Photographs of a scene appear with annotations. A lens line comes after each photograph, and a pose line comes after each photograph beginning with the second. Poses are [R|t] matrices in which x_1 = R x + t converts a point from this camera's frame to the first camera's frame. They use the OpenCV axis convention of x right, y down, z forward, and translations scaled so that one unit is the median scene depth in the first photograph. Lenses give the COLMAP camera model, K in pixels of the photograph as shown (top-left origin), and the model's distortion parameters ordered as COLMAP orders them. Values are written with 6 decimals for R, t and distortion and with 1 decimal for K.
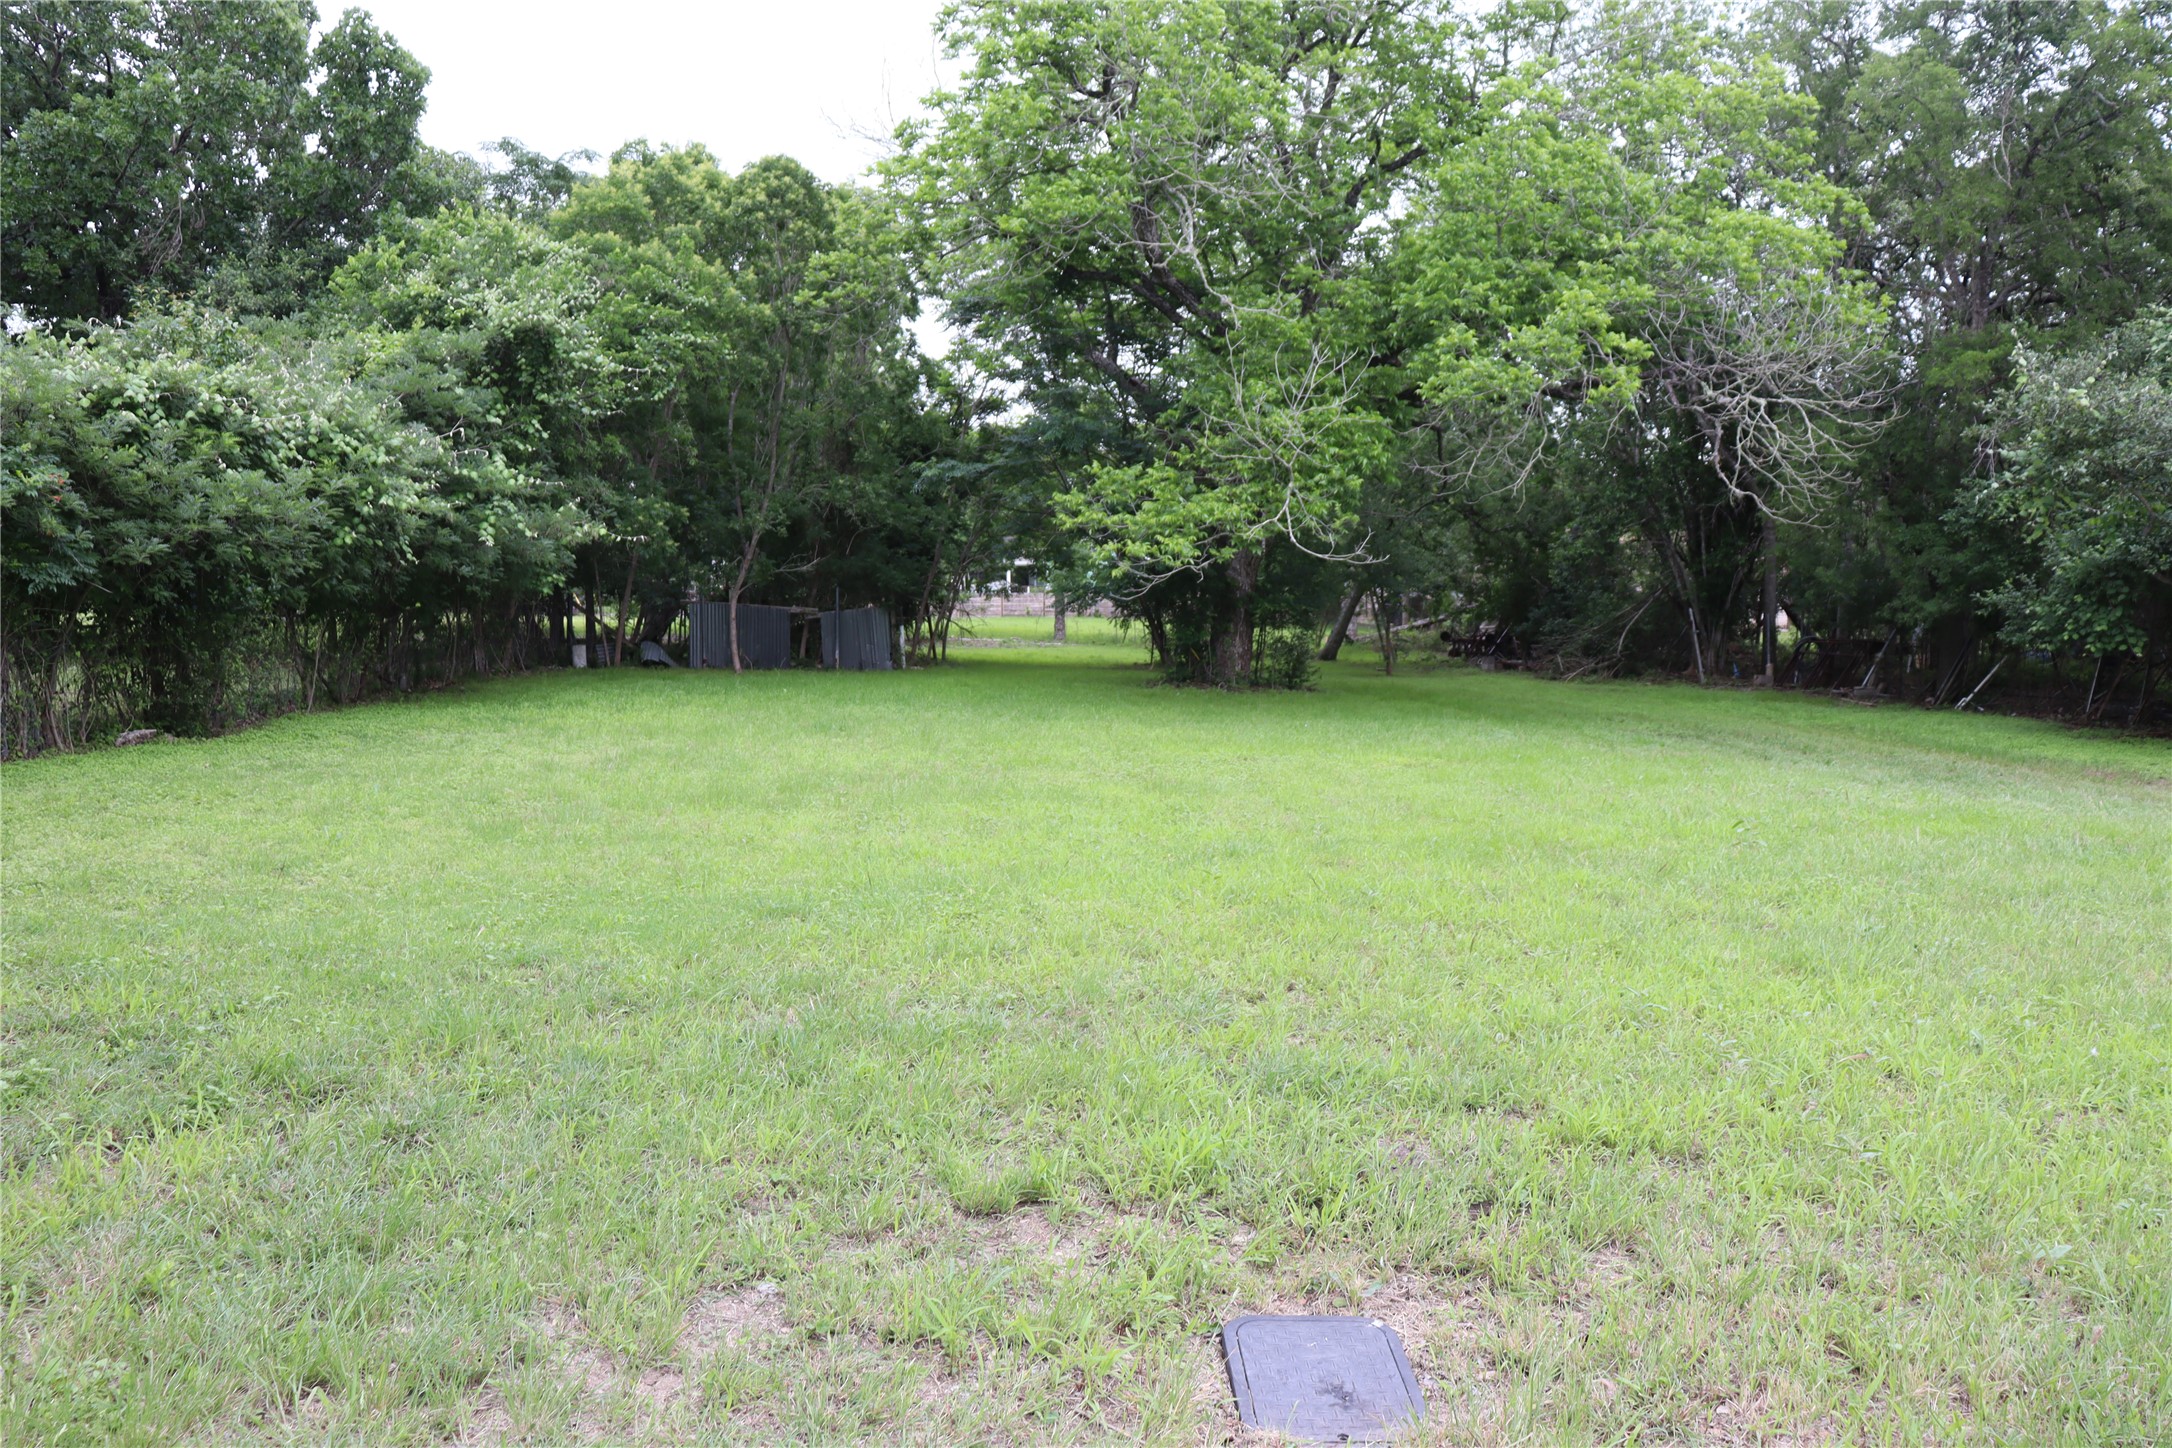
lens RADIAL K [[1789.1, 0, 1078.2], [0, 1789.1, 722.7], [0, 0, 1]] dist [-0.179604, 0.163151]
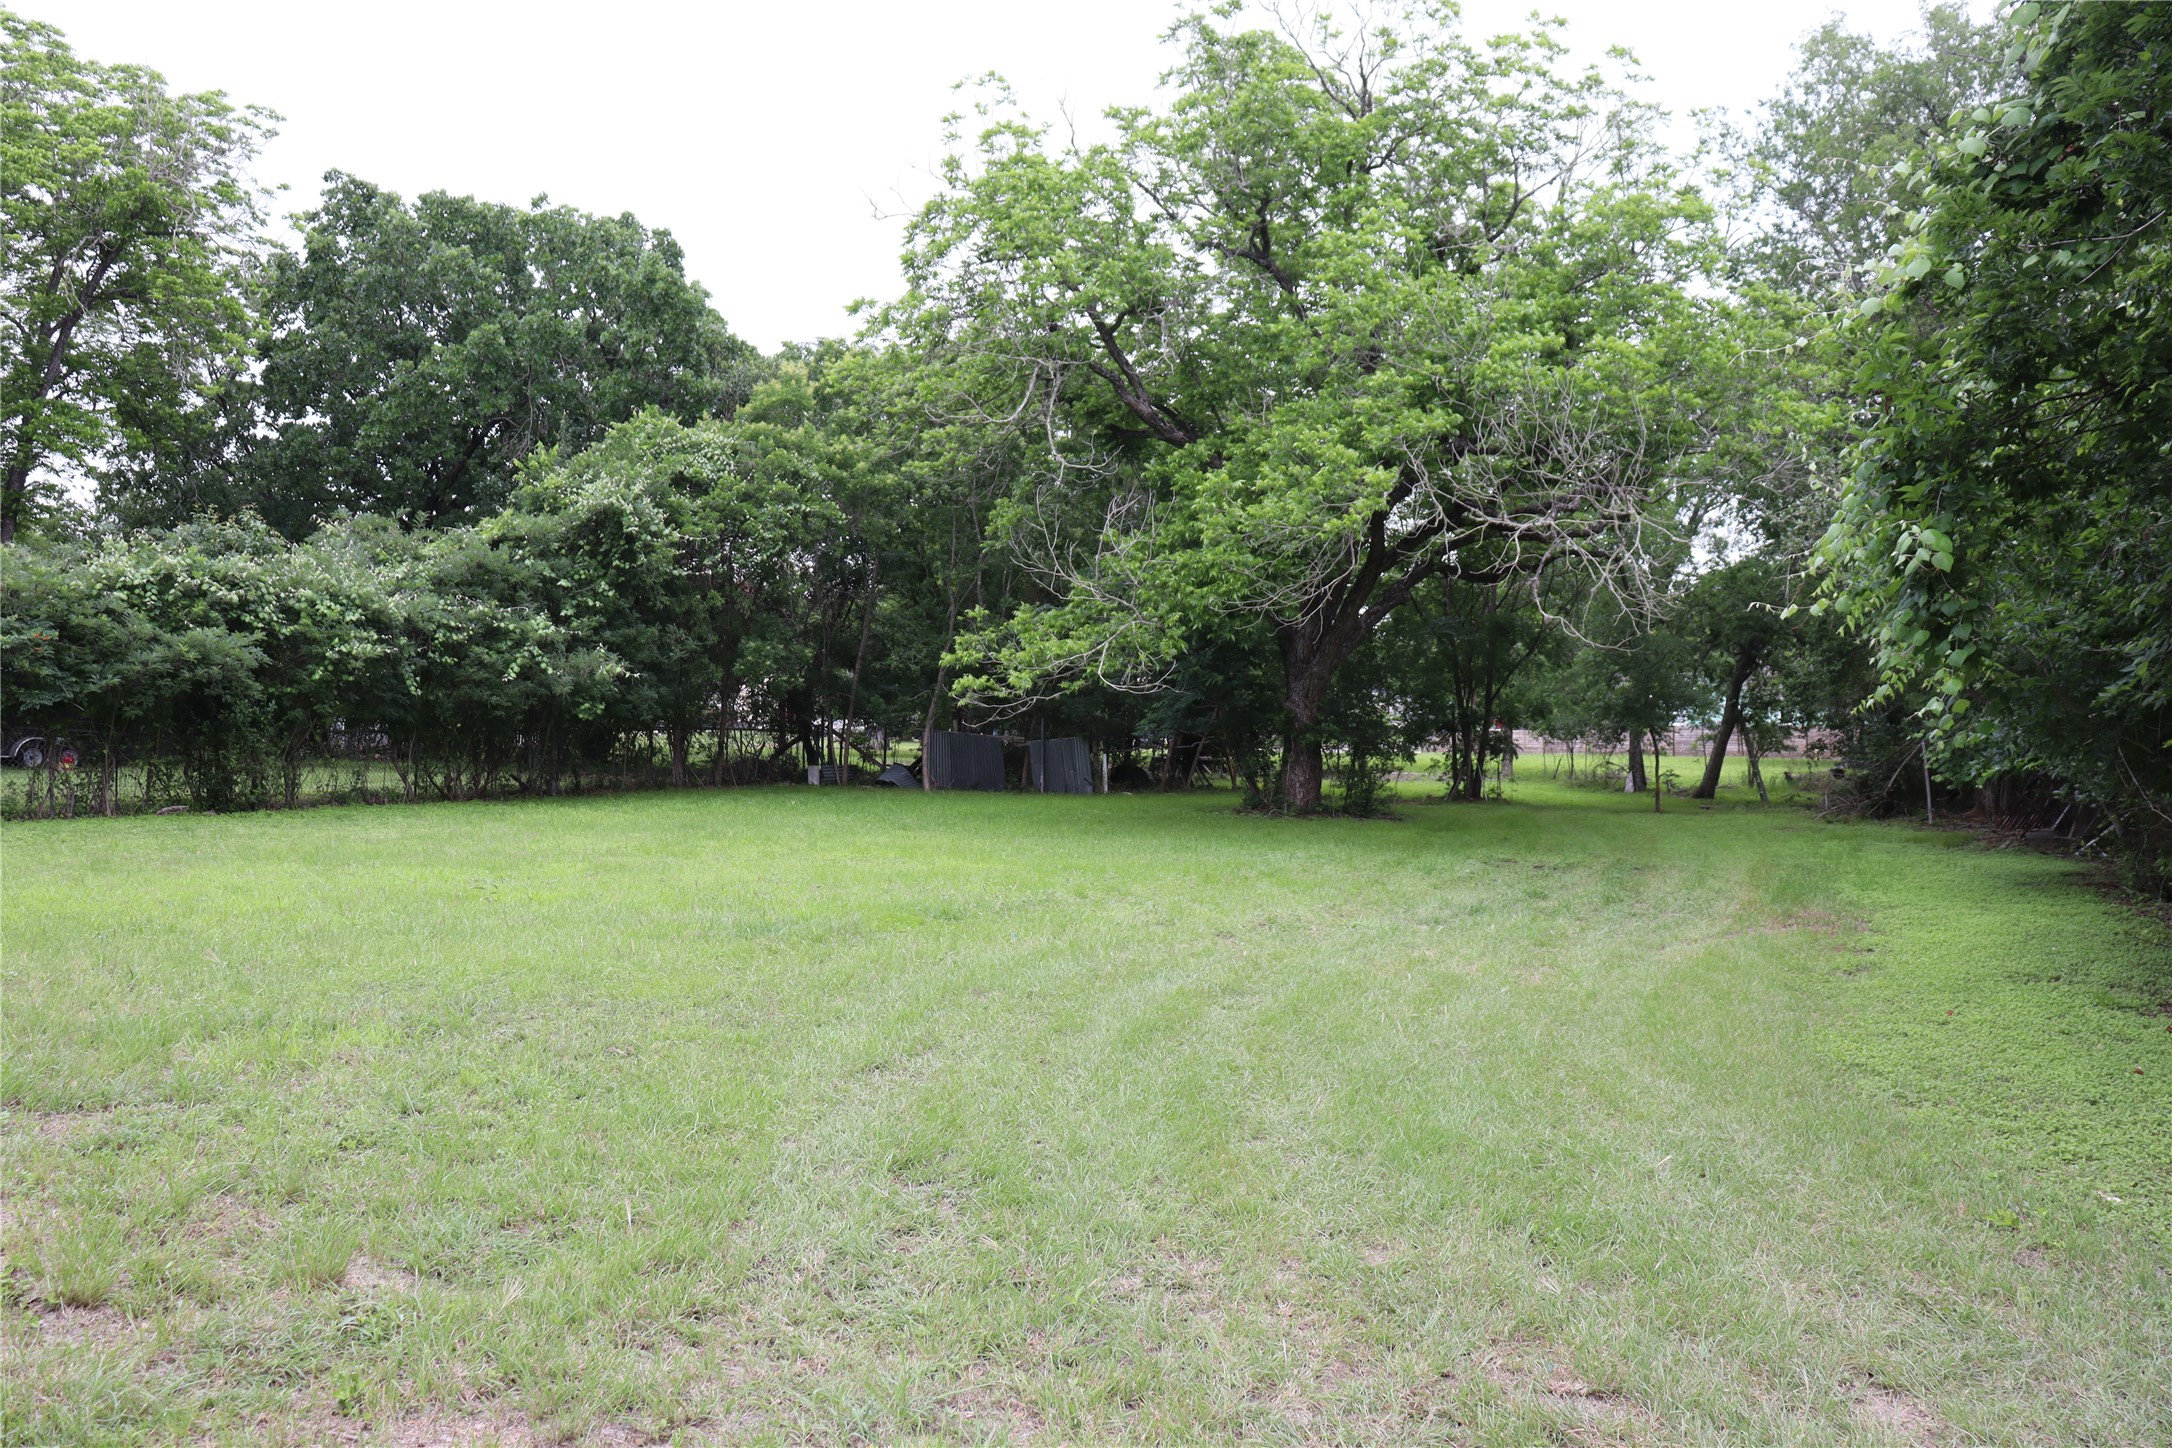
lens RADIAL K [[1789.1, 0, 1081.4], [0, 1789.1, 711.4], [0, 0, 1]] dist [-0.179604, 0.163151]
pose [[0.905779, 0.000091, -0.423750, 0.502339], [-0.035616, 0.996478, -0.075918, 0.004910], [0.422250, 0.083857, 0.902592, 0.001585]]
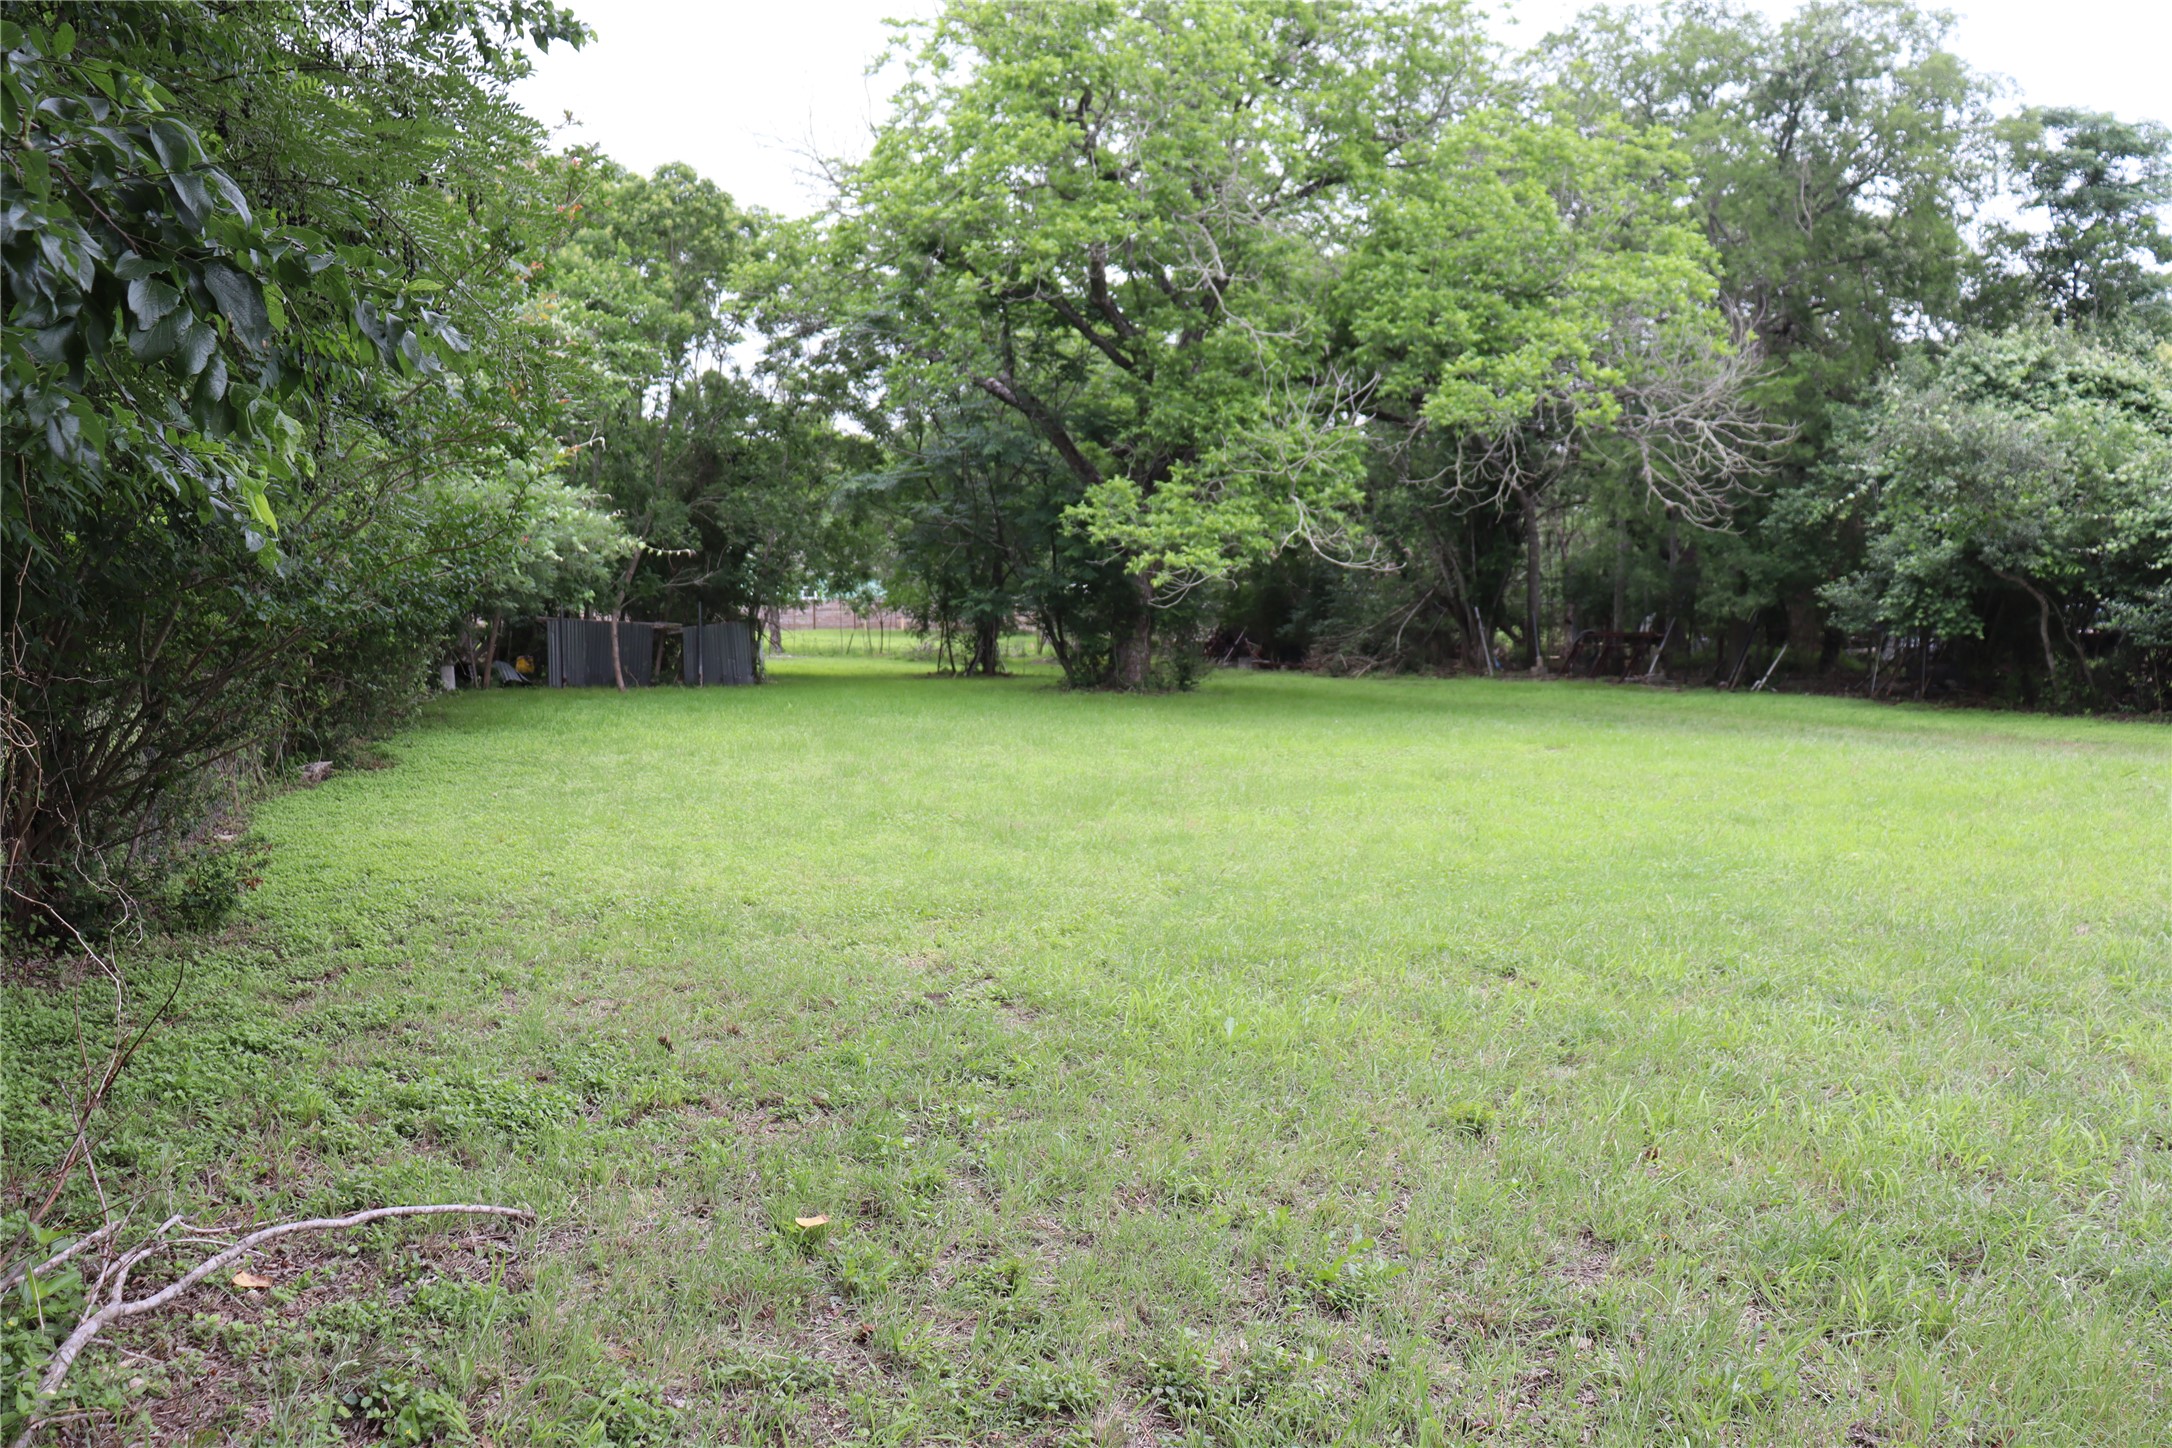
lens RADIAL K [[1789.1, 0, 1093.6], [0, 1789.1, 703.9], [0, 0, 1]] dist [-0.179604, 0.163151]
pose [[0.965142, -0.030617, 0.259930, -0.252710], [0.034677, 0.999337, -0.011049, -0.001950], [-0.259419, 0.019678, 0.965564, 0.000830]]
